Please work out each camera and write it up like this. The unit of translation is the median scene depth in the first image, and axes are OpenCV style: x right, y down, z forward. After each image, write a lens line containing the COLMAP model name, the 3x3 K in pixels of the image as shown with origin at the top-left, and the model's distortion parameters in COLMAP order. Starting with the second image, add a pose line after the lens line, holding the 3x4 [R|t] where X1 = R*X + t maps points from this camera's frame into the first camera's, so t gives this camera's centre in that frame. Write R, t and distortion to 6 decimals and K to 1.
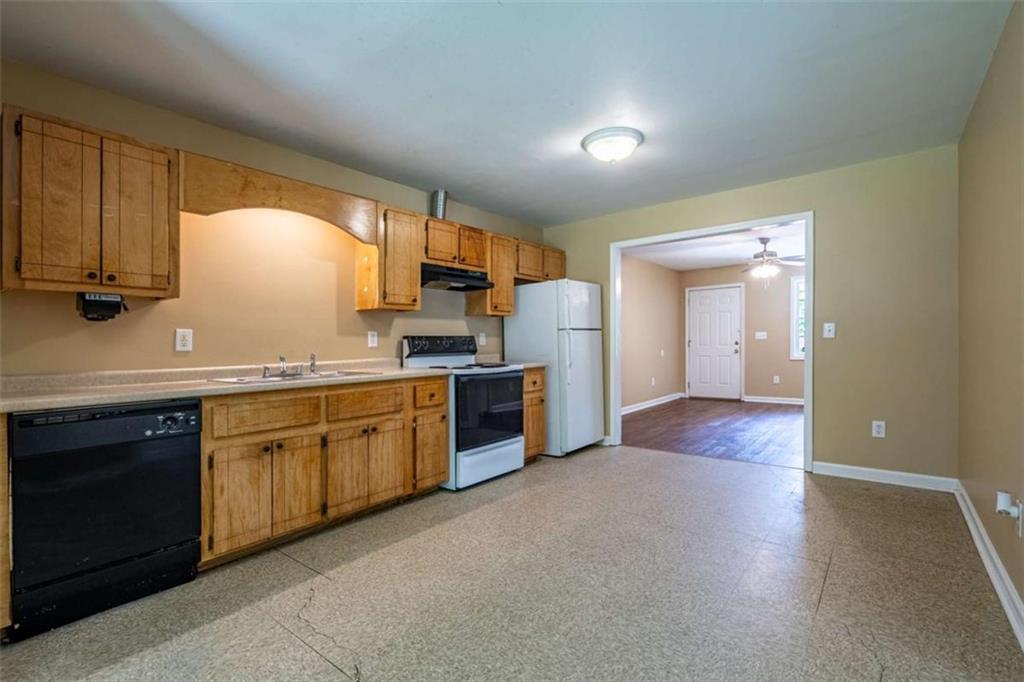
lens RADIAL K [[460.3, 0, 510.8], [0, 460.3, 348.0], [0, 0, 1]] dist [-0.007930, 0.002683]
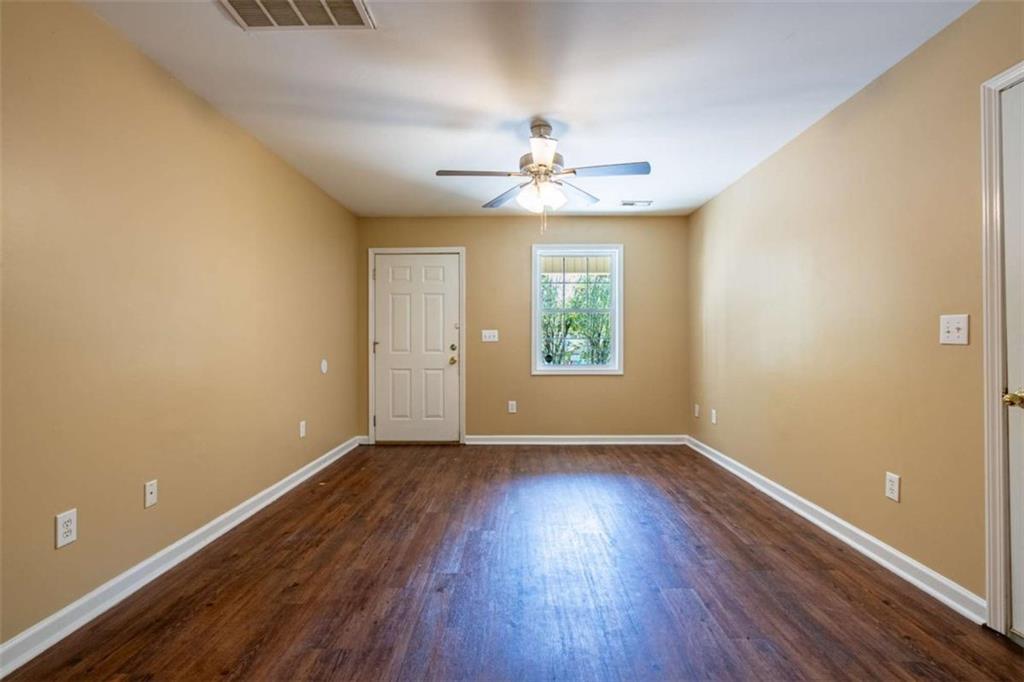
lens RADIAL K [[460.3, 0, 513.7], [0, 460.3, 340.7], [0, 0, 1]] dist [-0.007930, 0.002683]
pose [[0.785937, 0.003673, 0.618296, 0.184644], [-0.000532, 0.999986, -0.005264, -0.016267], [-0.618307, 0.003808, 0.785928, 0.483842]]
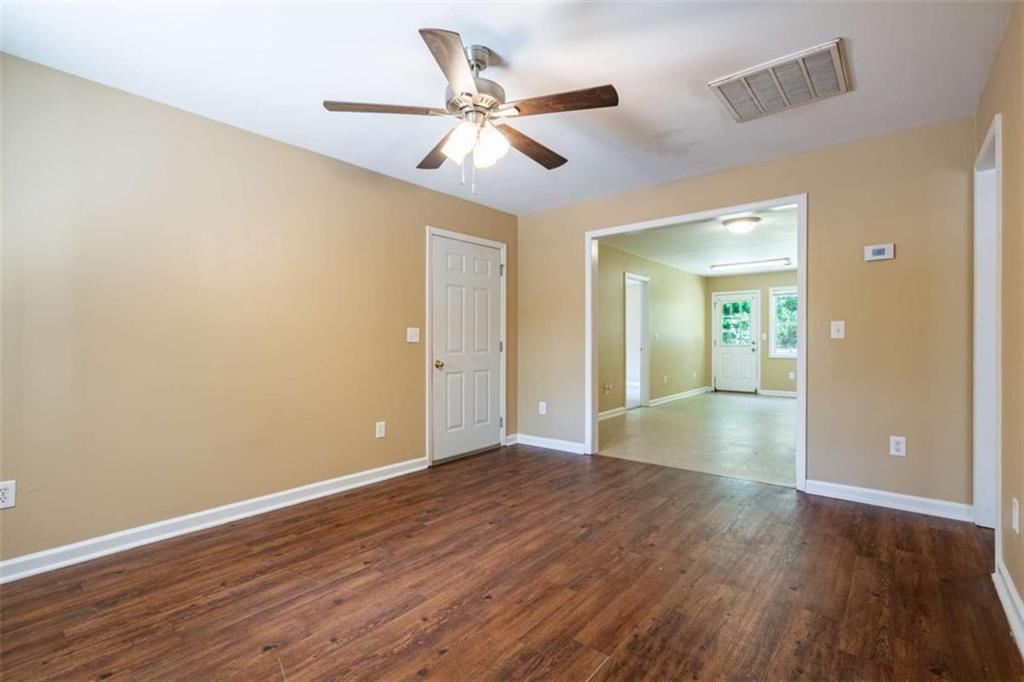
lens RADIAL K [[460.3, 0, 513.9], [0, 460.3, 346.4], [0, 0, 1]] dist [-0.007930, 0.002683]
pose [[-0.999584, 0.009551, 0.027207, 0.385532], [0.009963, 0.999837, 0.015058, -0.018092], [-0.027059, 0.015322, -0.999516, 0.996532]]
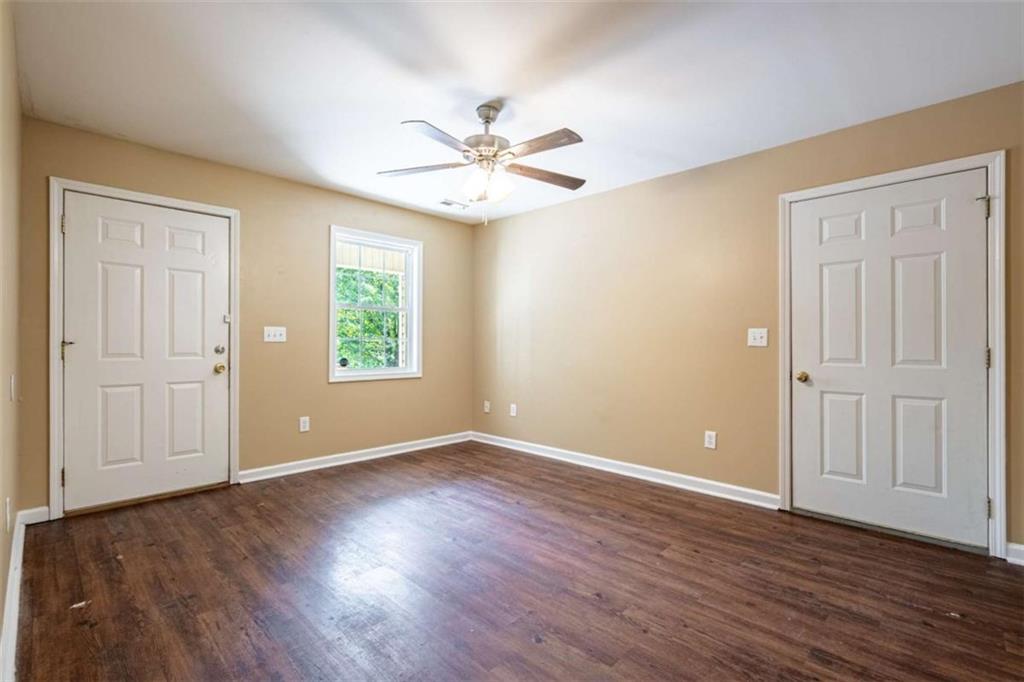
lens RADIAL K [[460.3, 0, 516.6], [0, 460.3, 343.7], [0, 0, 1]] dist [-0.007930, 0.002683]
pose [[0.095531, 0.003632, 0.995420, 0.101656], [-0.003985, 0.999987, -0.003266, -0.016012], [-0.995419, -0.003654, 0.095544, 0.691540]]
